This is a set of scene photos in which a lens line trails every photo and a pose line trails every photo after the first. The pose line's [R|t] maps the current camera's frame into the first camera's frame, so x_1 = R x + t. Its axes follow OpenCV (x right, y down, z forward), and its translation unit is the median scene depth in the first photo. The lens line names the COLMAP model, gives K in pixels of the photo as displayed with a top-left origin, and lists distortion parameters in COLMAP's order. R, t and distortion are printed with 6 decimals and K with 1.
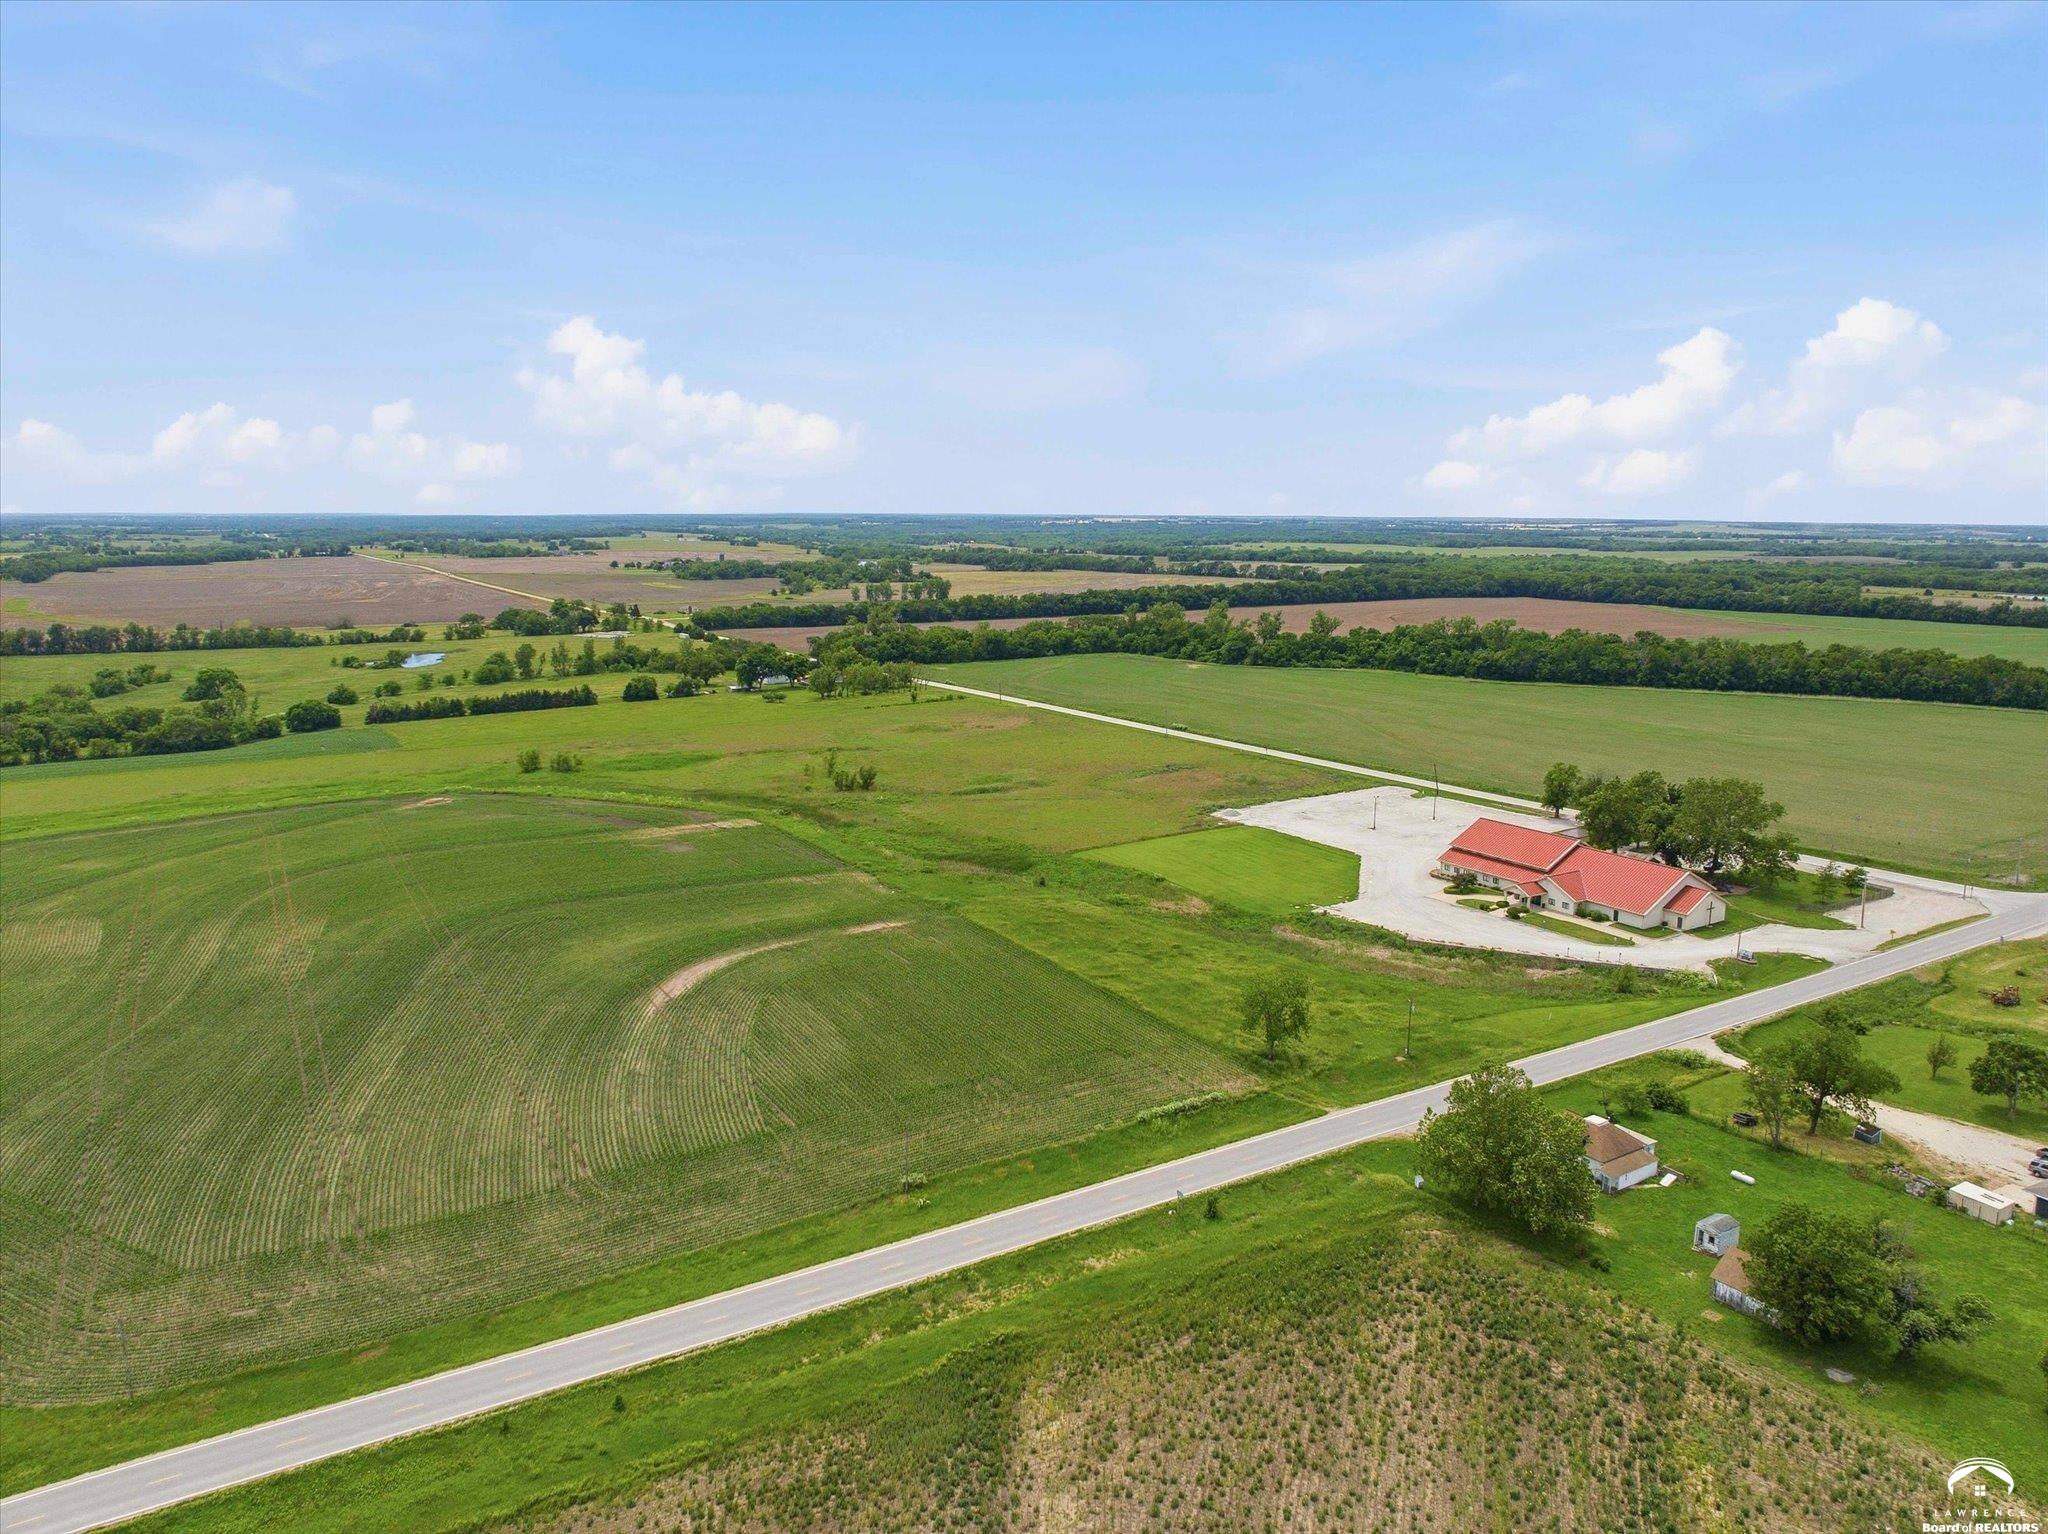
lens RADIAL K [[1439.8, 0, 1028.2], [0, 1439.8, 760.6], [0, 0, 1]] dist [-0.032916, -0.006672]
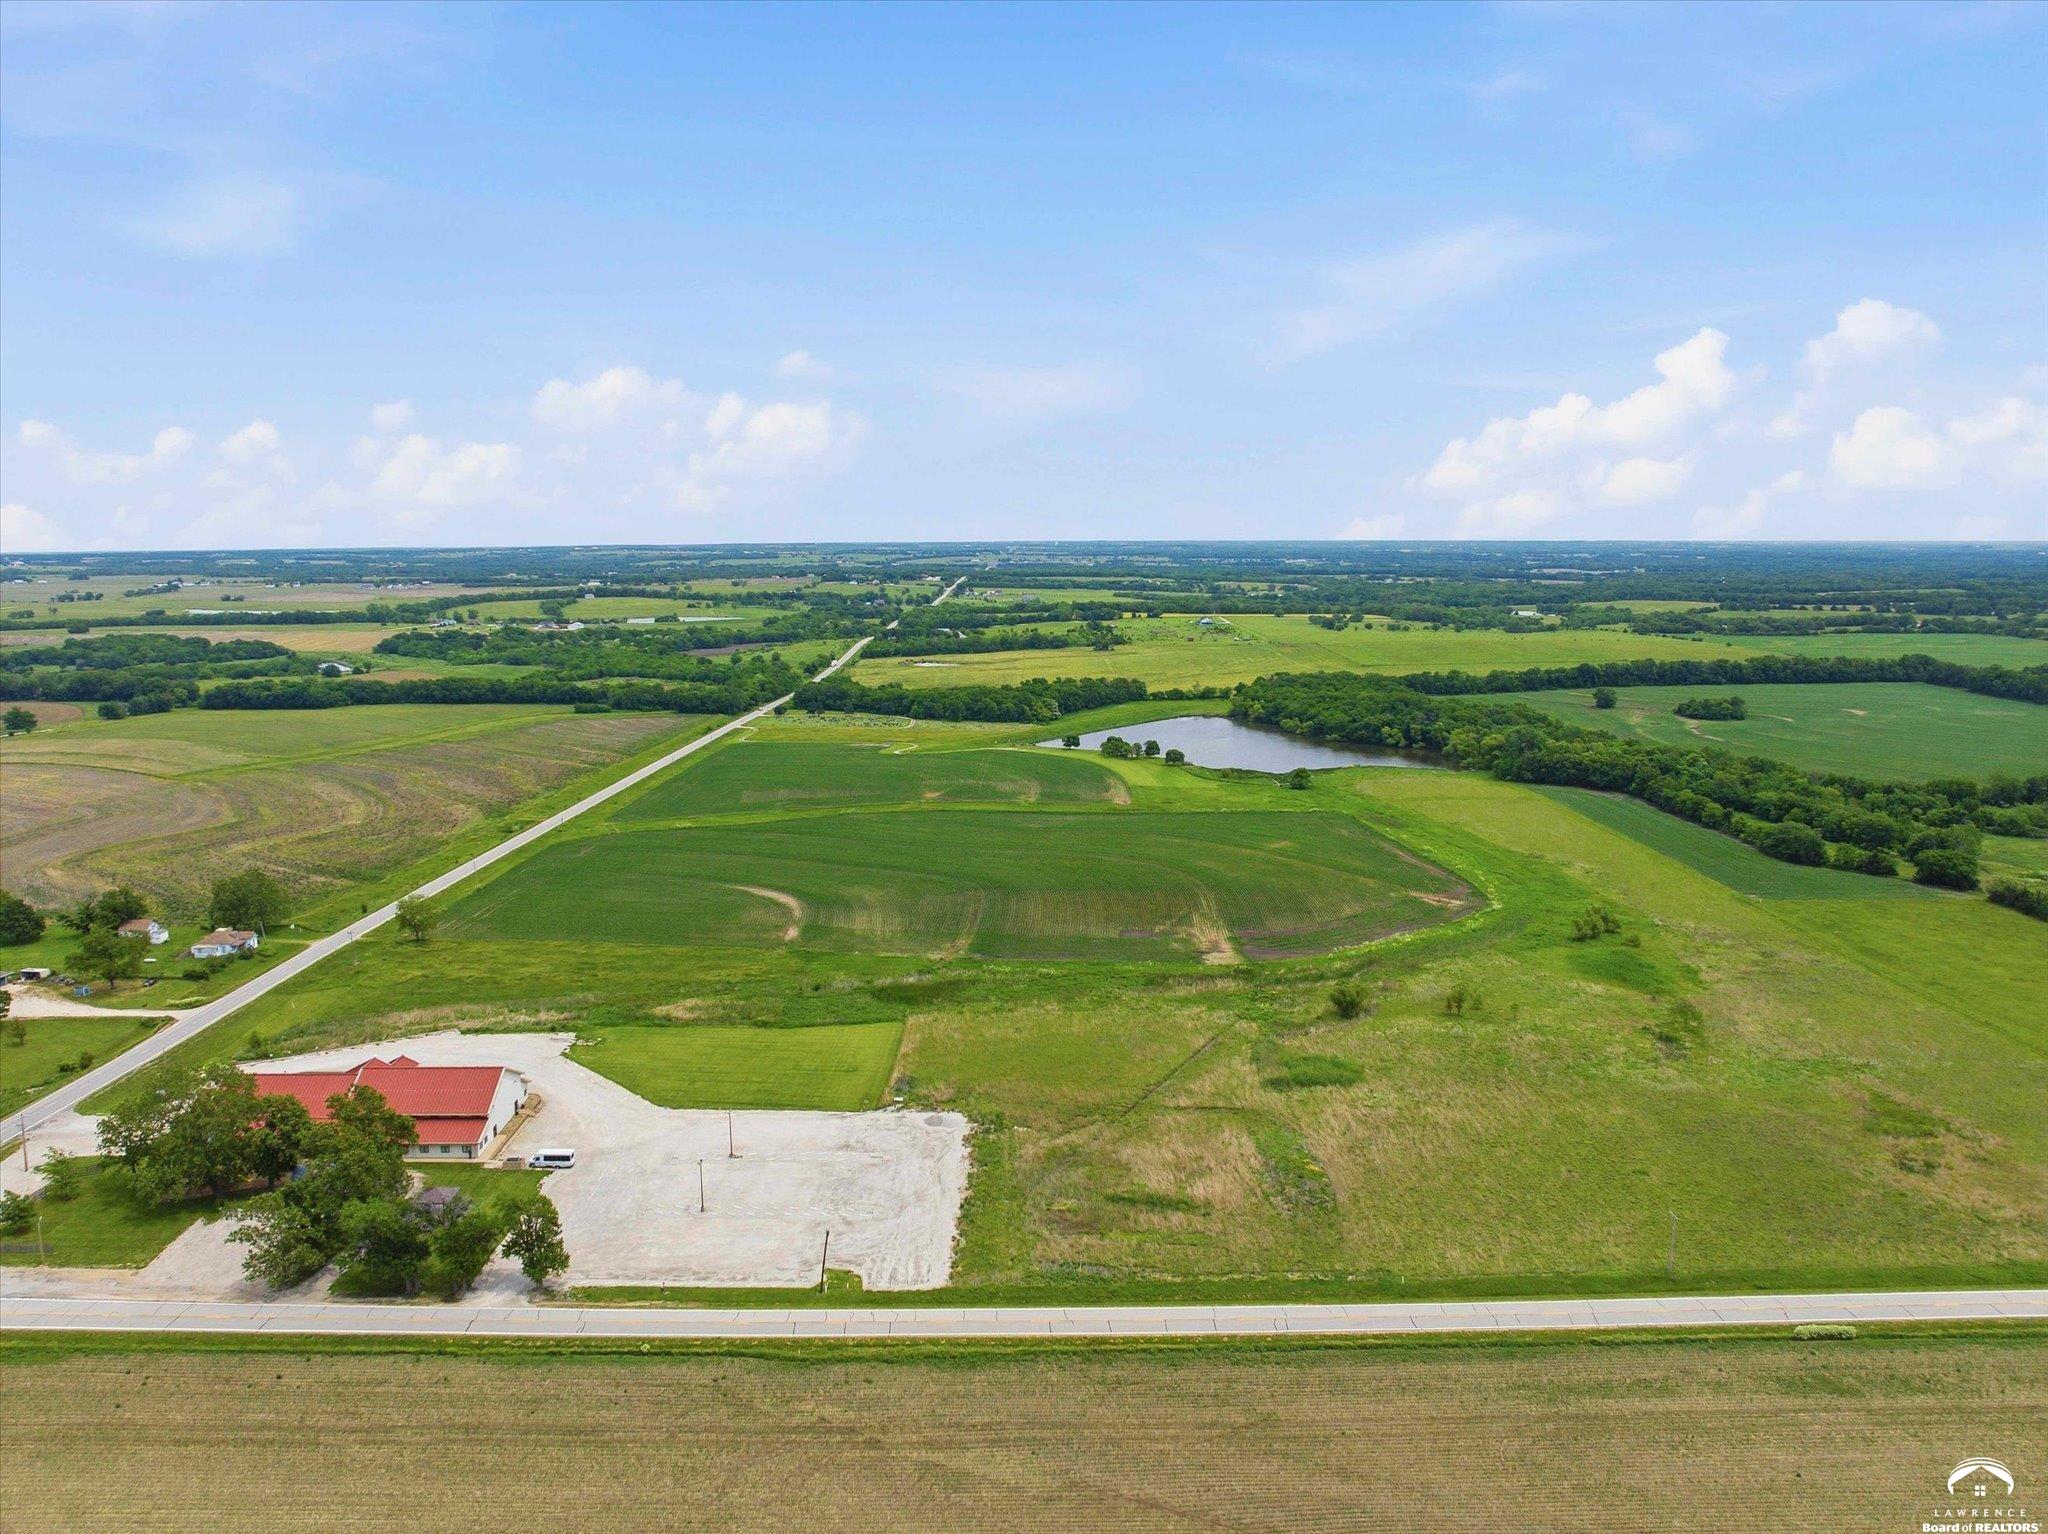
lens RADIAL K [[1439.8, 0, 1017.2], [0, 1439.8, 768.7], [0, 0, 1]] dist [-0.032916, -0.006672]
pose [[-0.531123, 0.133332, -0.836738, 0.420784], [-0.143956, 0.958983, 0.244189, -0.186678], [0.834976, 0.250148, -0.490144, 0.818492]]
